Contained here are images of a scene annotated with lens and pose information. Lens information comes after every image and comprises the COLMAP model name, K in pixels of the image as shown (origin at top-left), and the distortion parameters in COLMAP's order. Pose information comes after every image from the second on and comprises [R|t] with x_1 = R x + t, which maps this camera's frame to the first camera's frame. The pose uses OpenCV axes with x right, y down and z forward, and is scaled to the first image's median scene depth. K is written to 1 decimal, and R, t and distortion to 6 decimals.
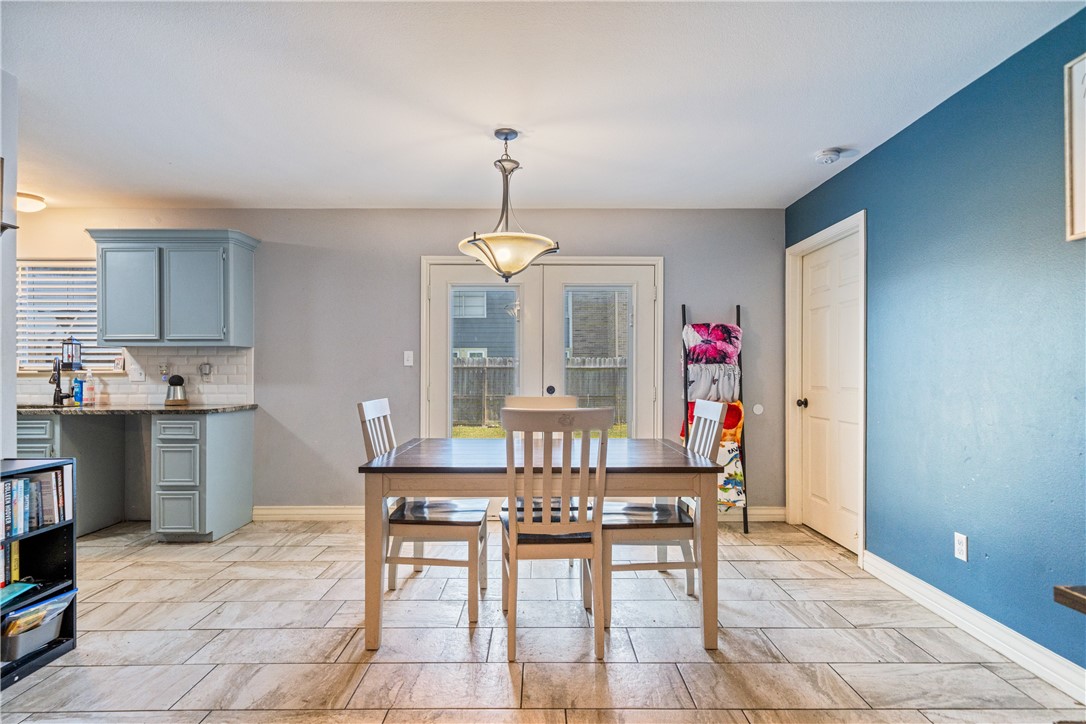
lens RADIAL K [[560.3, 0, 543.2], [0, 560.3, 371.6], [0, 0, 1]] dist [-0.000062, -0.000495]
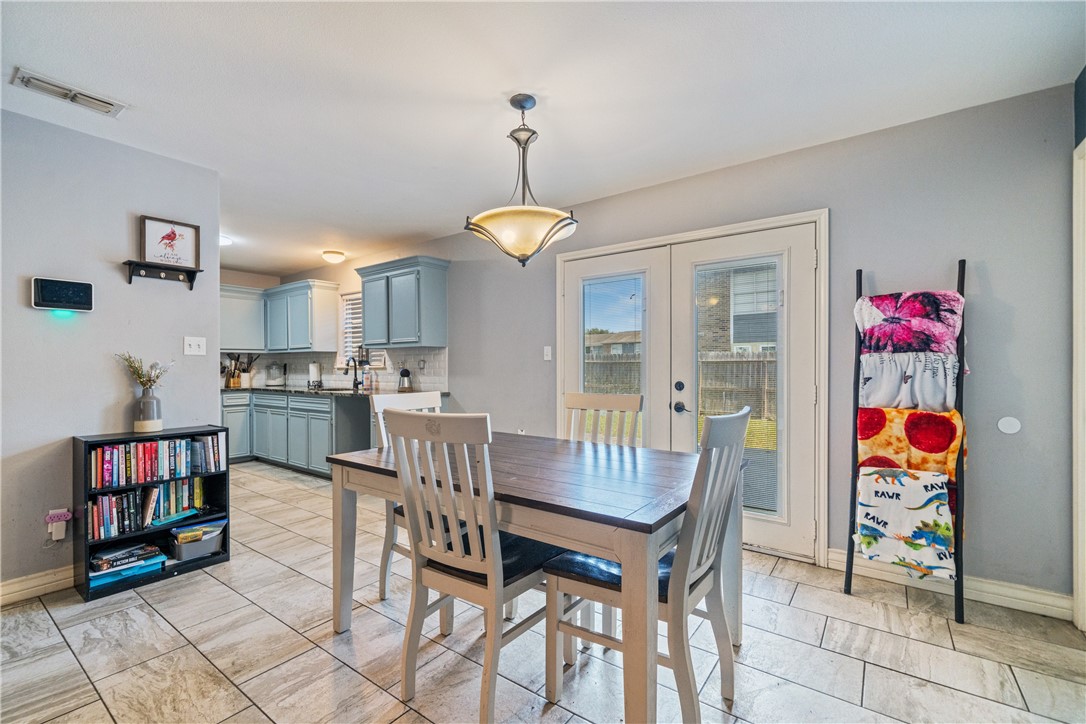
lens RADIAL K [[469.4, 0, 542.4], [0, 469.4, 369.2], [0, 0, 1]] dist [0.000697, -0.000187]
pose [[0.801531, 0.000710, -0.597953, 0.294618], [0.003897, 0.999972, 0.006410, 0.000554], [0.597941, -0.007468, 0.801505, 0.295291]]
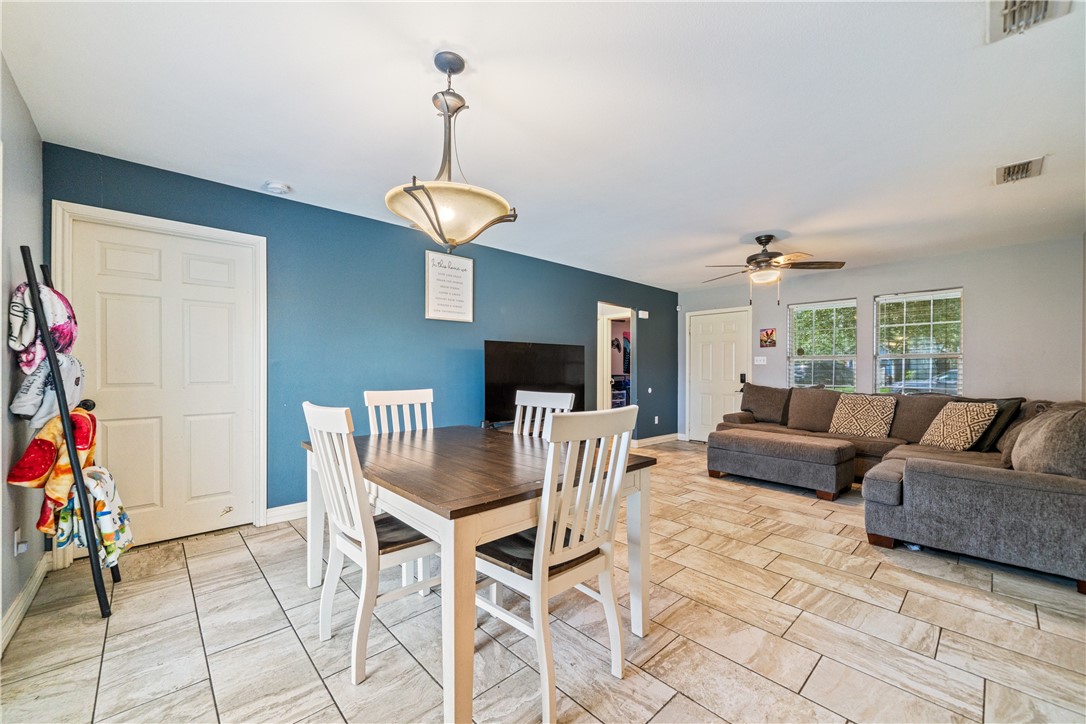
lens RADIAL K [[421.5, 0, 546.0], [0, 421.5, 369.0], [0, 0, 1]] dist [0.000299, -0.000393]
pose [[-0.680875, -0.001801, 0.732397, -0.425268], [-0.002756, 0.999996, -0.000103, 0.002257], [-0.732394, -0.002089, -0.680877, 0.935926]]
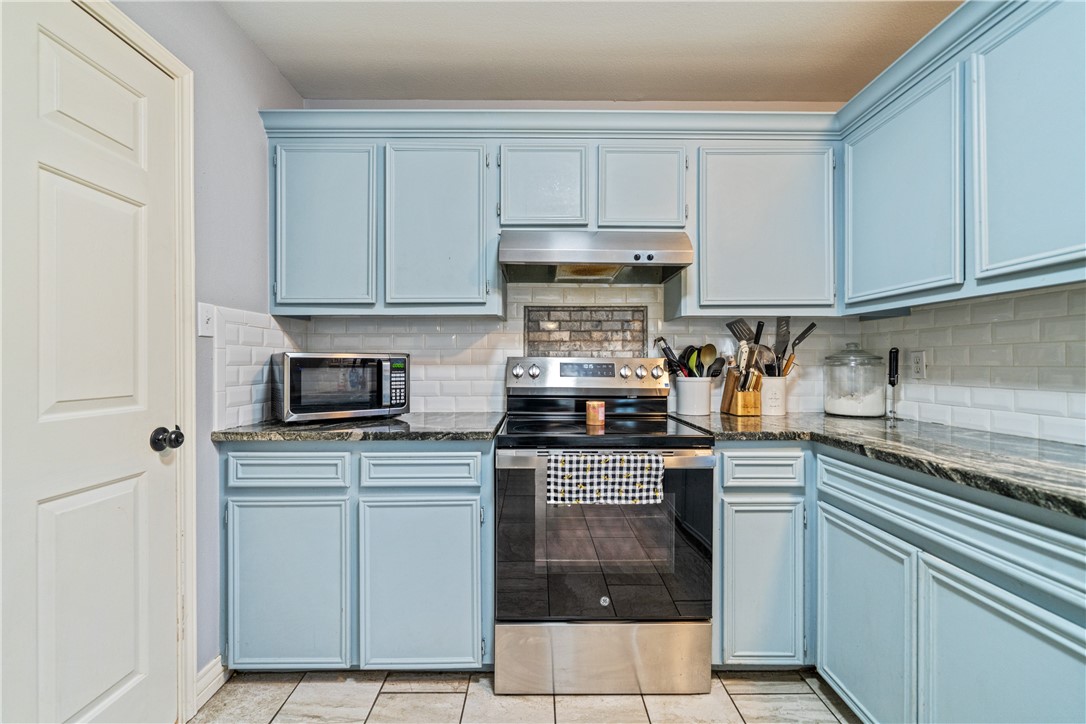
lens RADIAL K [[460.0, 0, 543.0], [0, 460.0, 362.0], [0, 0, 1]] dist [-0.008744, -0.000016]
pose [[0.004195, -0.001139, -0.999991, -0.826442], [0.000736, 0.999999, -0.001136, 0.002535], [0.999991, -0.000732, 0.004196, 0.661437]]
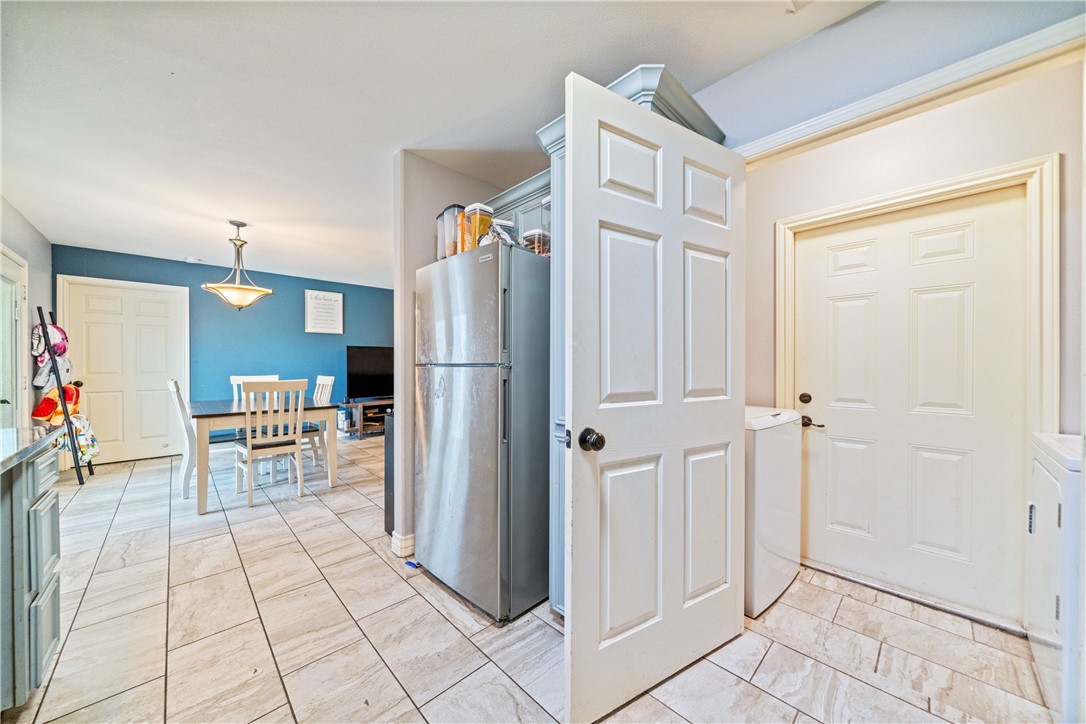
lens RADIAL K [[373.0, 0, 544.9], [0, 373.0, 364.8], [0, 0, 1]] dist [-0.004859, 0.000104]
pose [[-0.699948, -0.003454, 0.714185, -1.101280], [-0.001535, 0.999993, 0.003331, 0.000153], [-0.714192, 0.001236, -0.699949, 0.808899]]
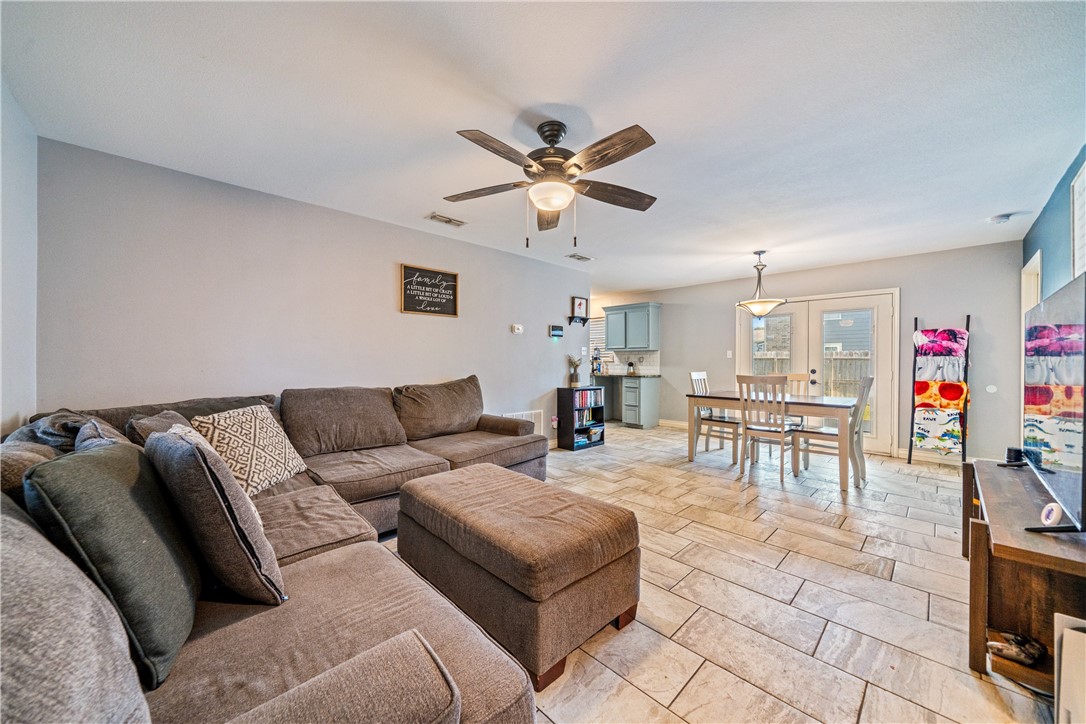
lens RADIAL K [[395.6, 0, 543.0], [0, 395.6, 362.0], [0, 0, 1]] dist [0.000636, 0.000091]
pose [[0.697343, 0.004691, -0.716722, 0.326740], [-0.003859, 0.999989, 0.002791, 0.002445], [0.716727, 0.000819, 0.697353, -0.495825]]
